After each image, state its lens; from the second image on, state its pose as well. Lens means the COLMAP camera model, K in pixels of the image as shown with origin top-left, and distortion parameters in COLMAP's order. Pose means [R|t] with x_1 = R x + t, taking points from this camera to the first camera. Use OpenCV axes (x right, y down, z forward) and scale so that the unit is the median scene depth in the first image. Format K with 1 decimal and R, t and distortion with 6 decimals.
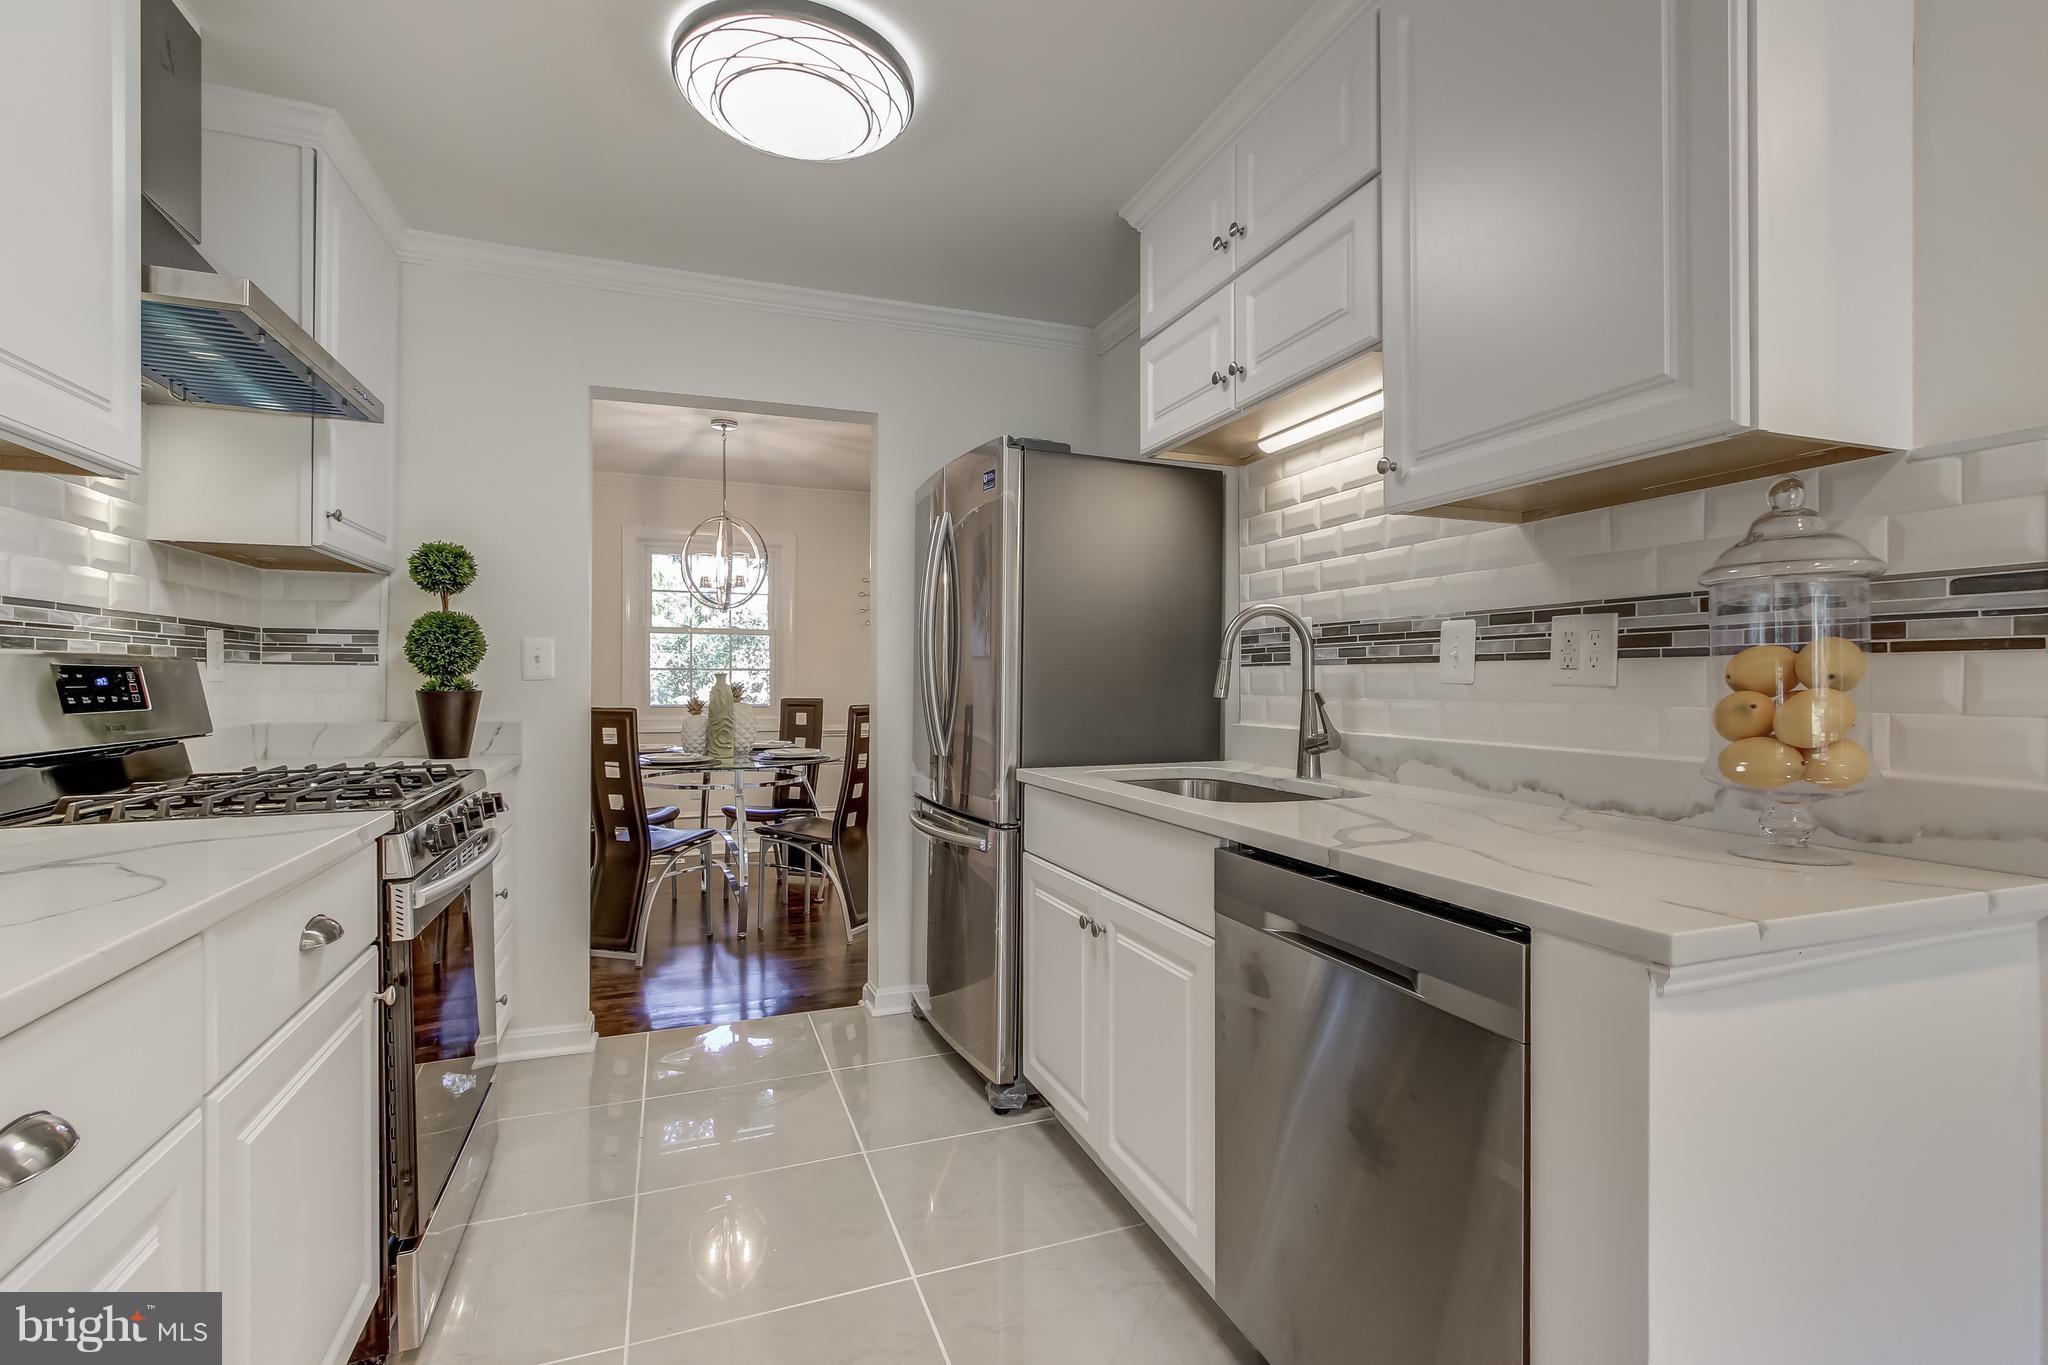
lens RADIAL K [[942.4, 0, 1018.5], [0, 942.4, 696.0], [0, 0, 1]] dist [-0.002540, 0.003898]
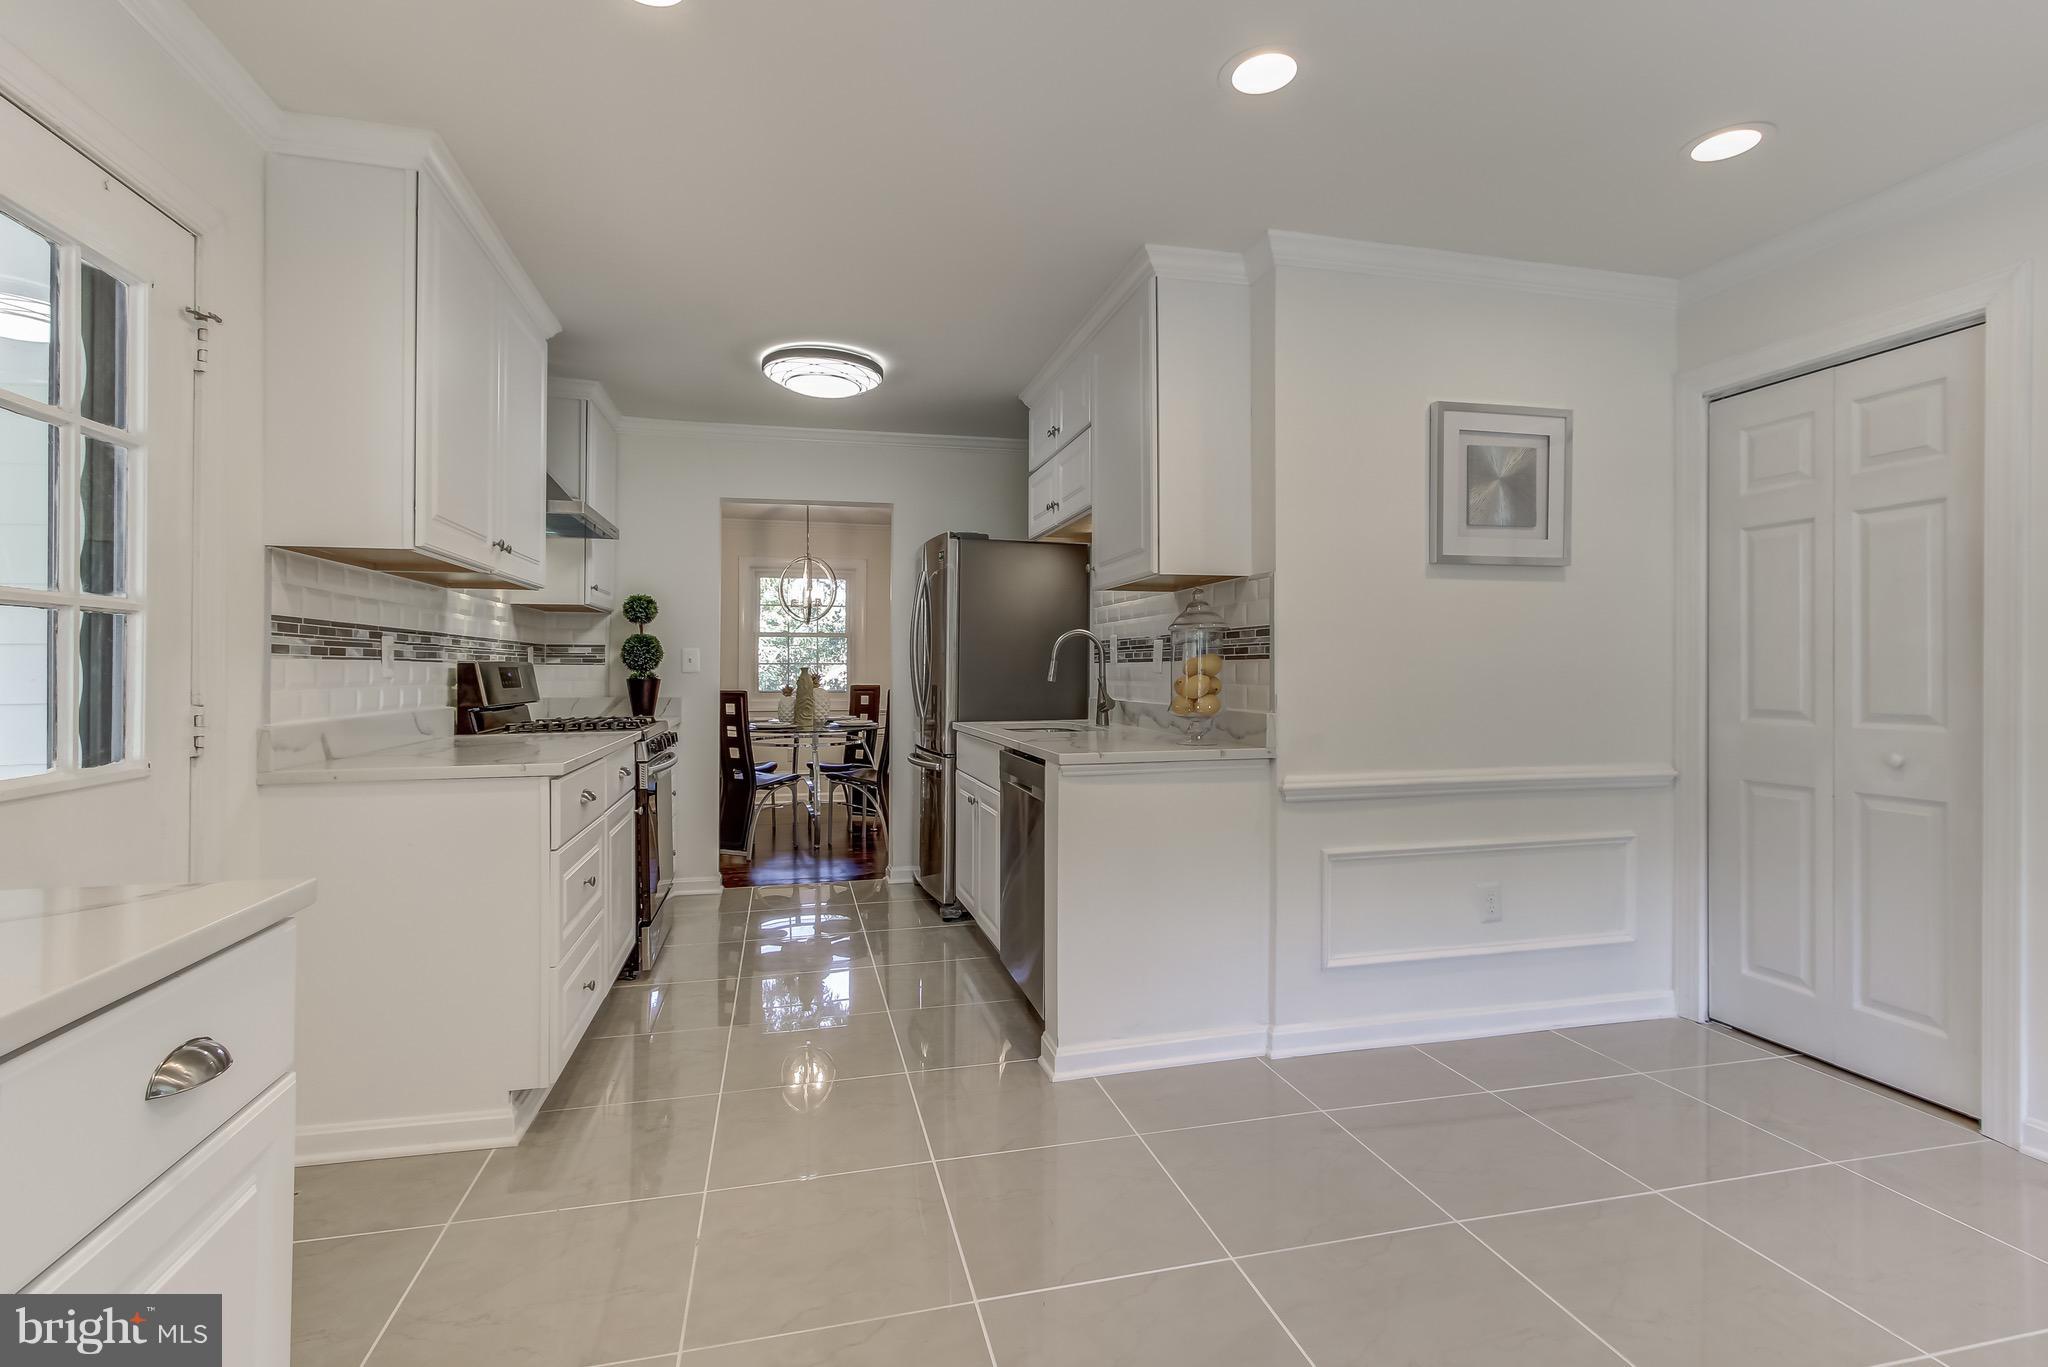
lens RADIAL K [[942.4, 0, 1009.9], [0, 942.4, 674.0], [0, 0, 1]] dist [-0.002540, 0.003898]
pose [[0.992814, -0.004083, -0.119601, 0.308725], [0.002629, 0.999921, -0.012313, 0.008941], [0.119642, 0.011910, 0.992746, -0.722311]]
